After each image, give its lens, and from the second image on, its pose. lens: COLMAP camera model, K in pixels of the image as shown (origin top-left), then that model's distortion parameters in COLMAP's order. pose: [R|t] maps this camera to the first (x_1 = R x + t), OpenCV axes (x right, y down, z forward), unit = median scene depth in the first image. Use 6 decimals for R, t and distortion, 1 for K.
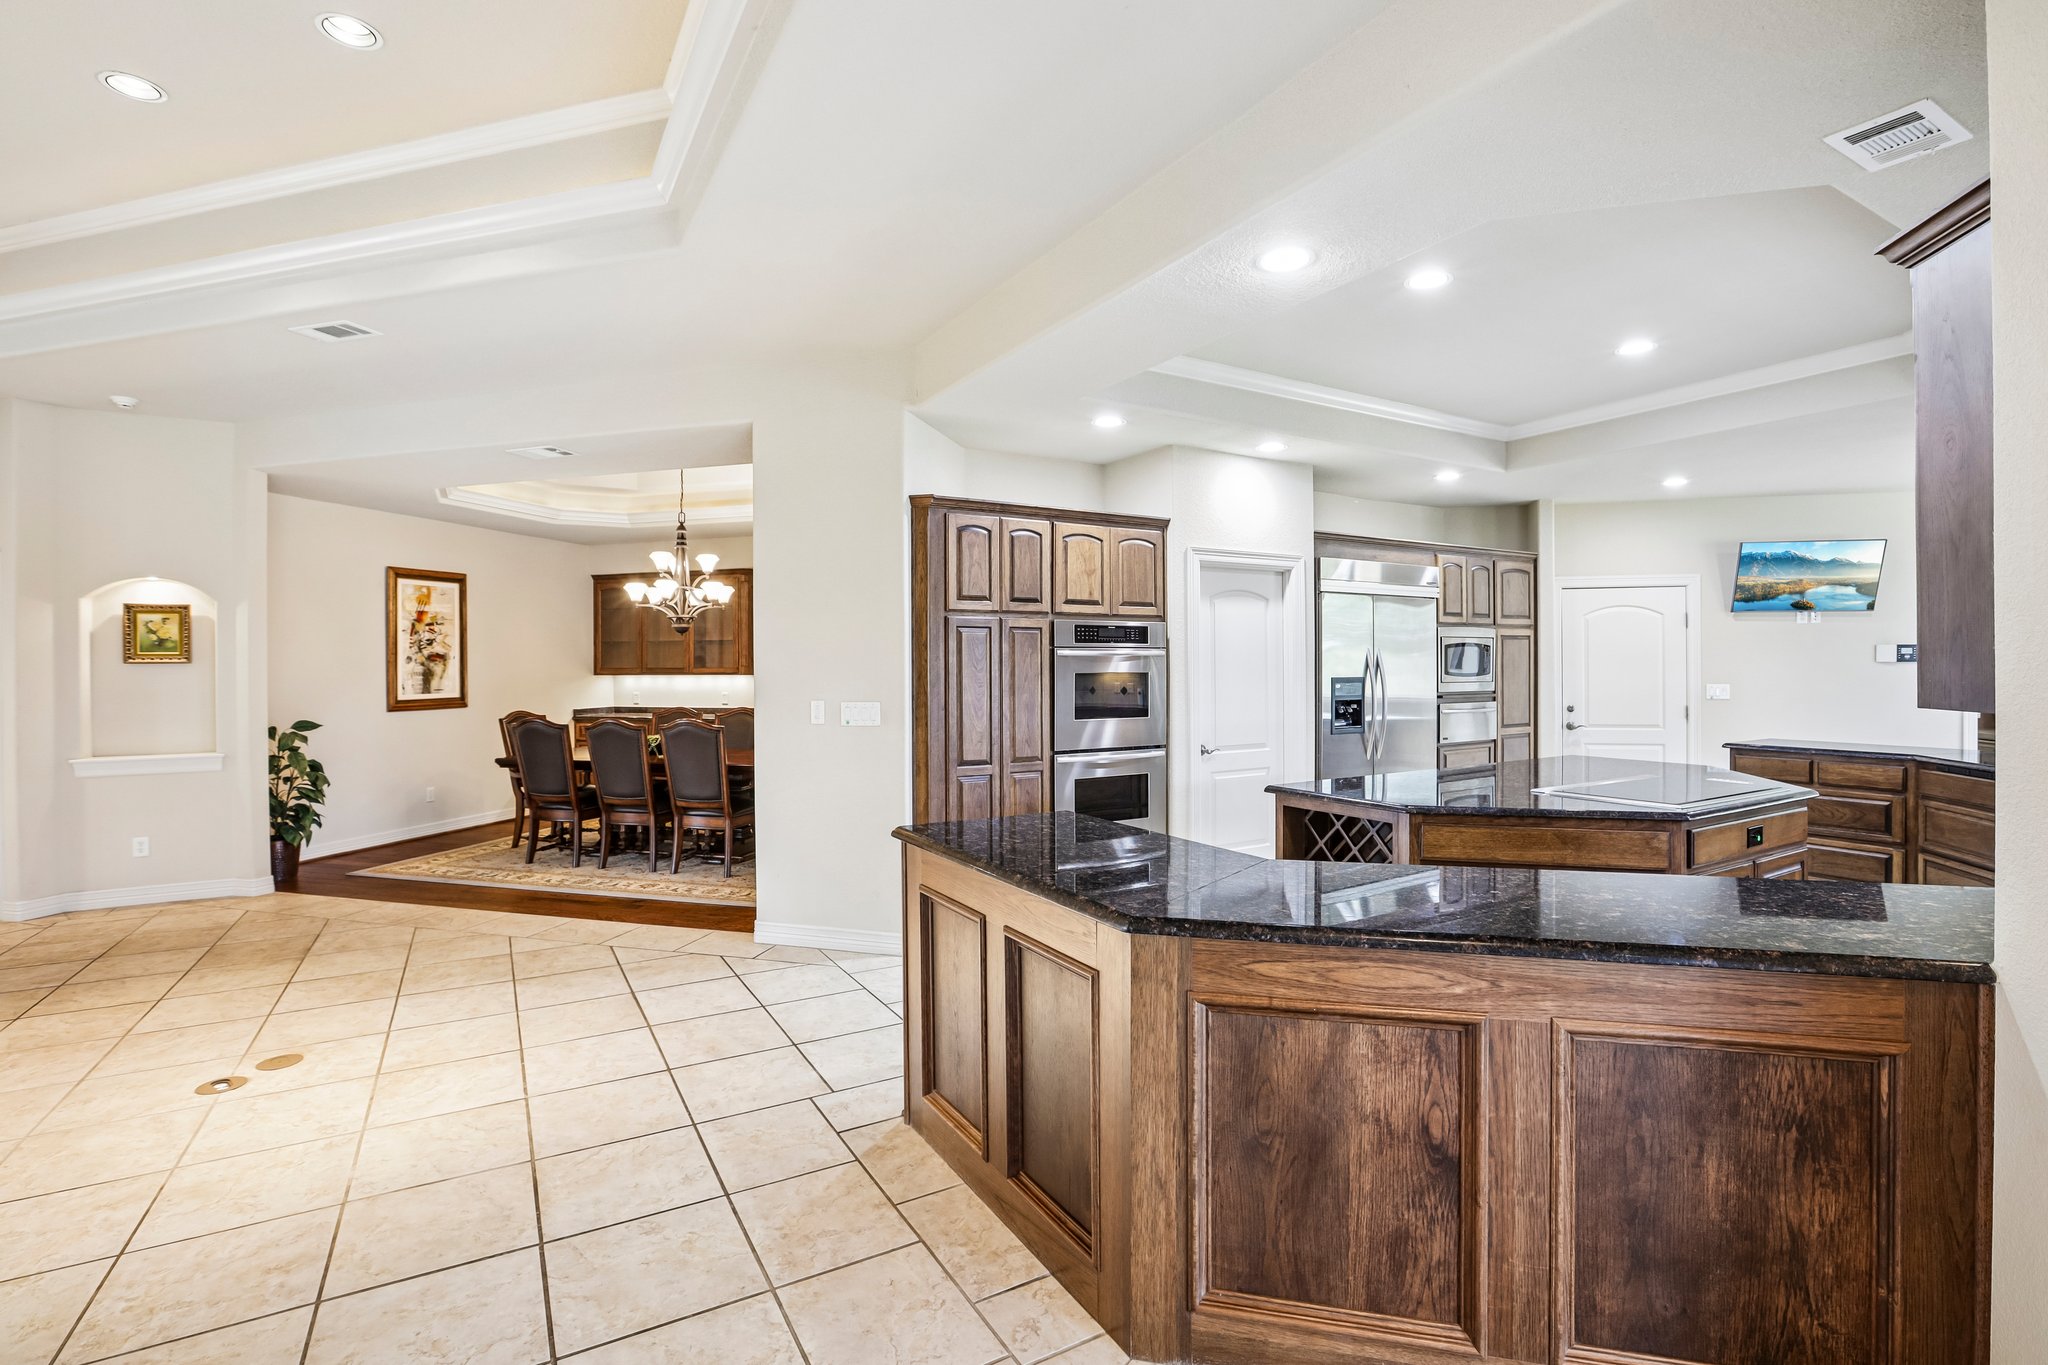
lens RADIAL K [[942.3, 0, 1065.9], [0, 942.3, 665.4], [0, 0, 1]] dist [0.002353, 0.006357]
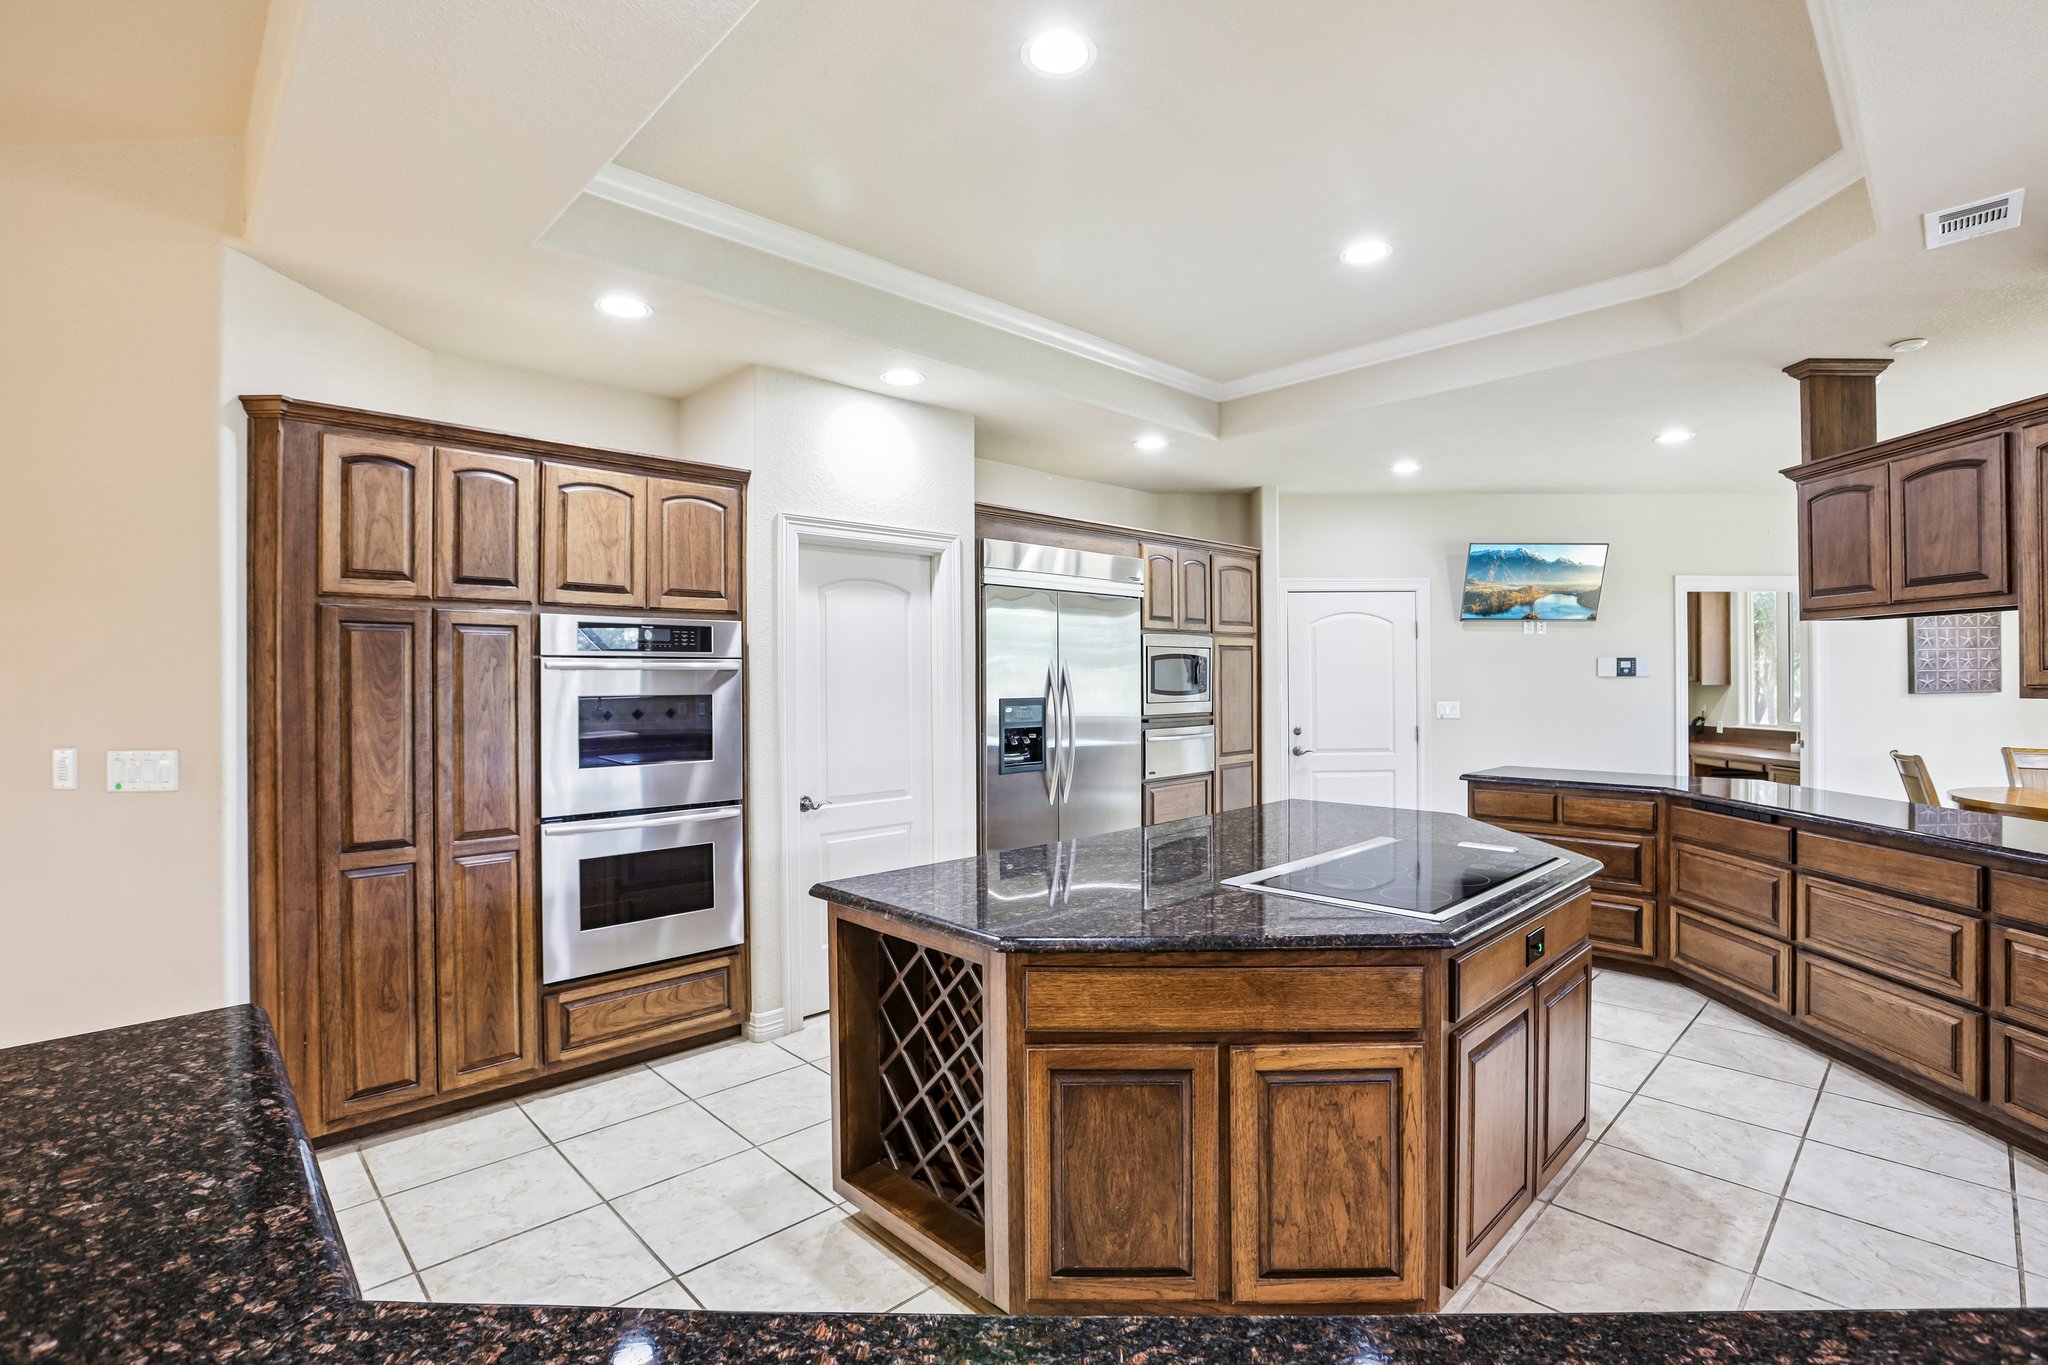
lens RADIAL K [[942.3, 0, 1016.0], [0, 942.3, 675.8], [0, 0, 1]] dist [0.002353, 0.006357]
pose [[0.981922, 0.000230, 0.189285, 0.166430], [0.000172, 0.999998, -0.002105, -0.004163], [-0.189285, 0.002099, 0.981920, 0.281861]]
